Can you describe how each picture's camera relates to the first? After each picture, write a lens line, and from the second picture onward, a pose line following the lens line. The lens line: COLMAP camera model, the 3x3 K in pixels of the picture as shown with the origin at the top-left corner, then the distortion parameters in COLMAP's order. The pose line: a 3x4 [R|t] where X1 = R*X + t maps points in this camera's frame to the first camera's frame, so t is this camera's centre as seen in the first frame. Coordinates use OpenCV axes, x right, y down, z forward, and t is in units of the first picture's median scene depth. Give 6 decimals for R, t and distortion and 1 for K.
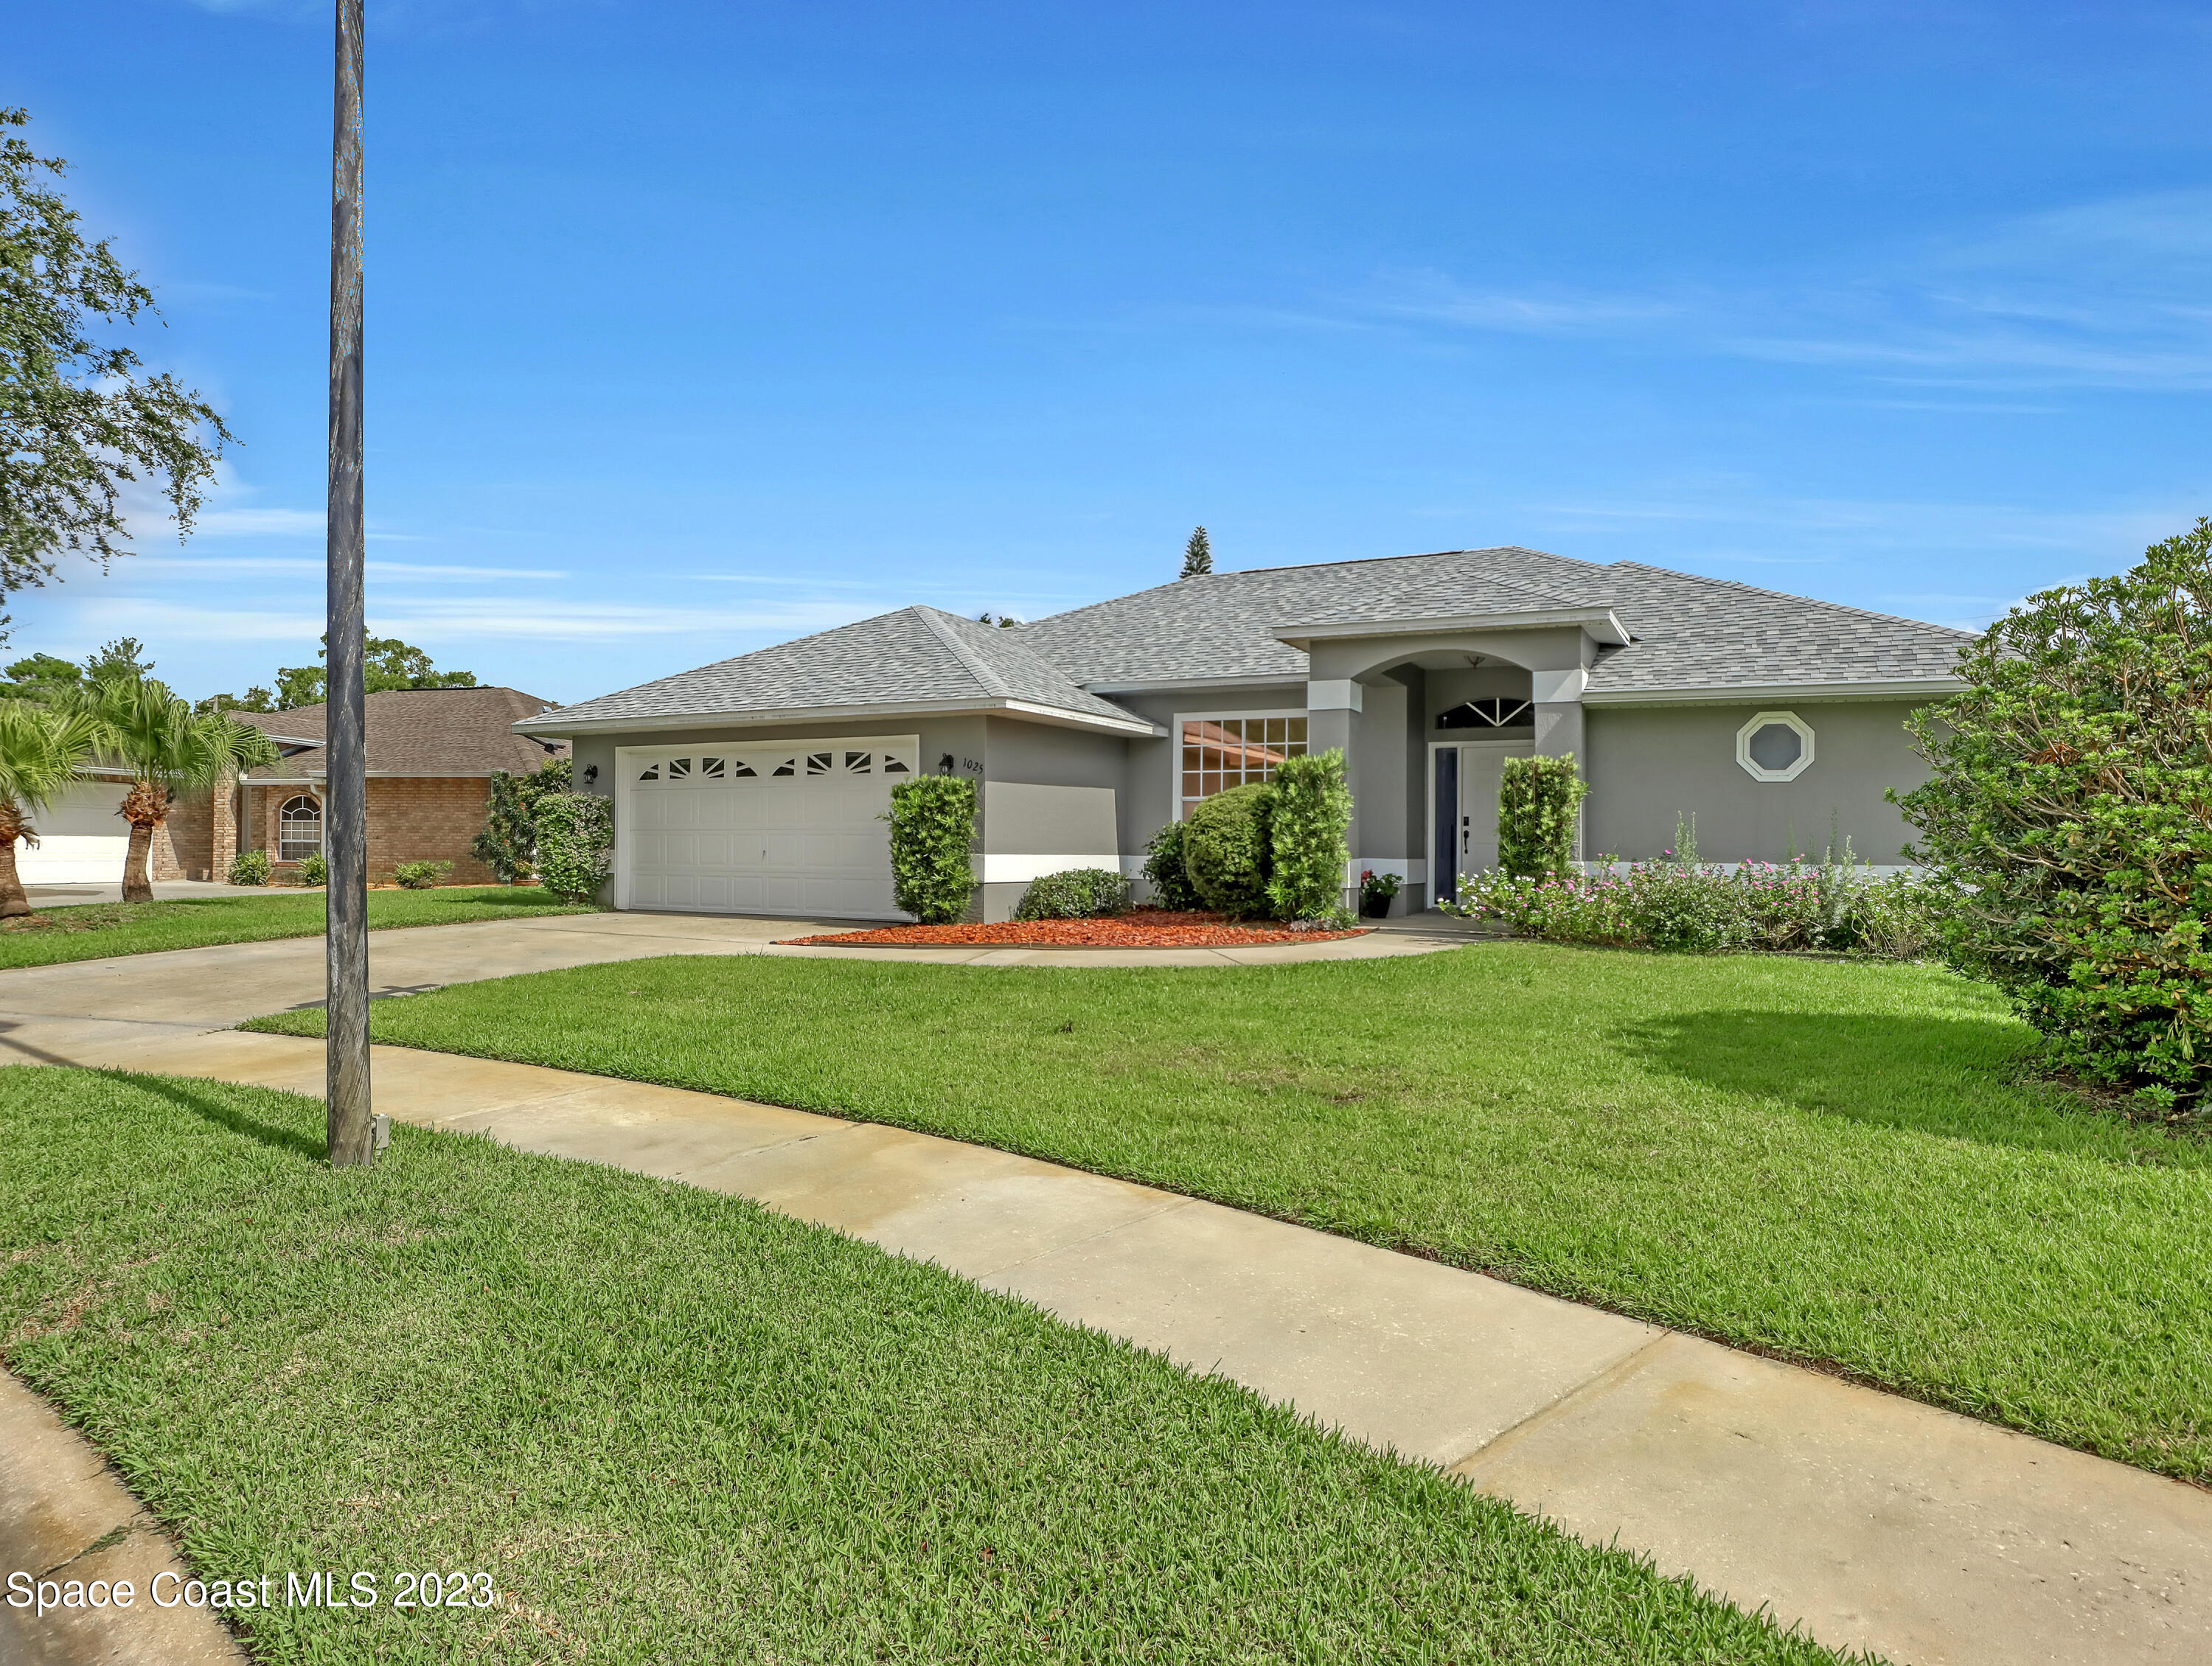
lens RADIAL K [[1296.9, 0, 1106.0], [0, 1296.9, 833.0], [0, 0, 1]] dist [-0.046085, 0.021759]
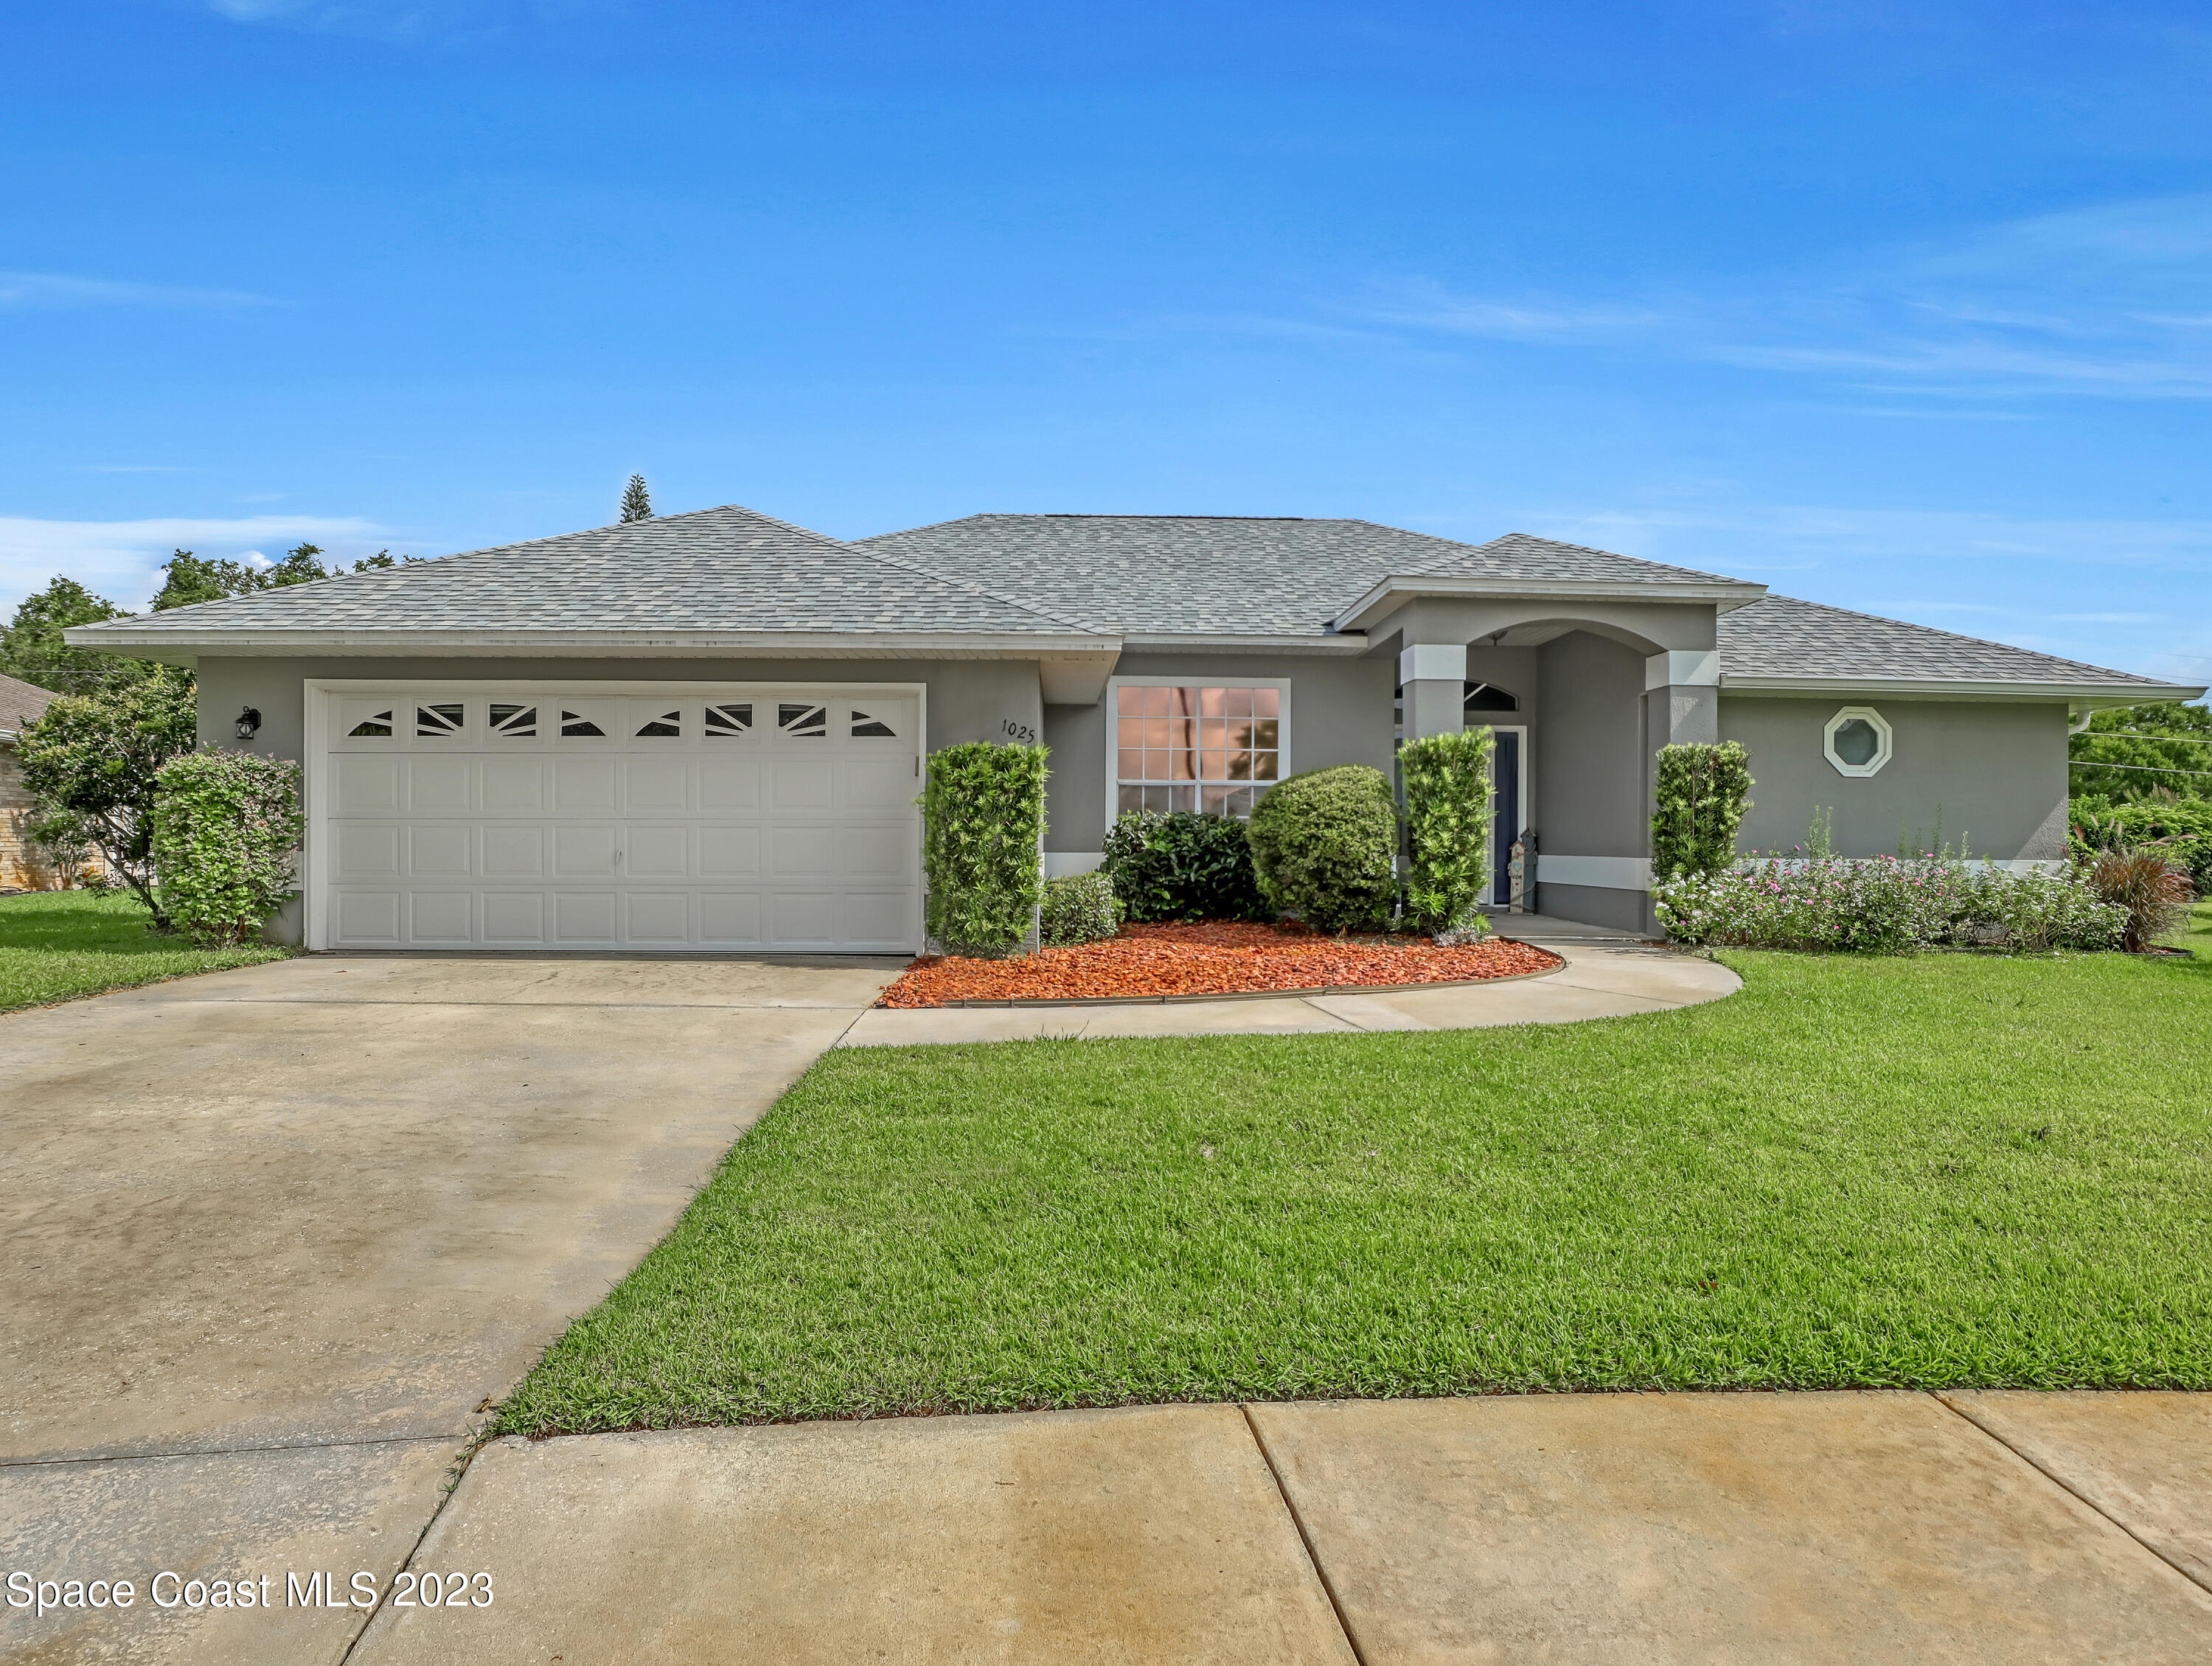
lens RADIAL K [[1296.9, 0, 1106.0], [0, 1296.9, 833.0], [0, 0, 1]] dist [-0.046085, 0.021759]
pose [[0.871209, -0.003175, 0.490902, -0.391348], [-0.004761, 0.999877, 0.014915, -0.006736], [-0.490889, -0.015331, 0.871087, 0.340755]]
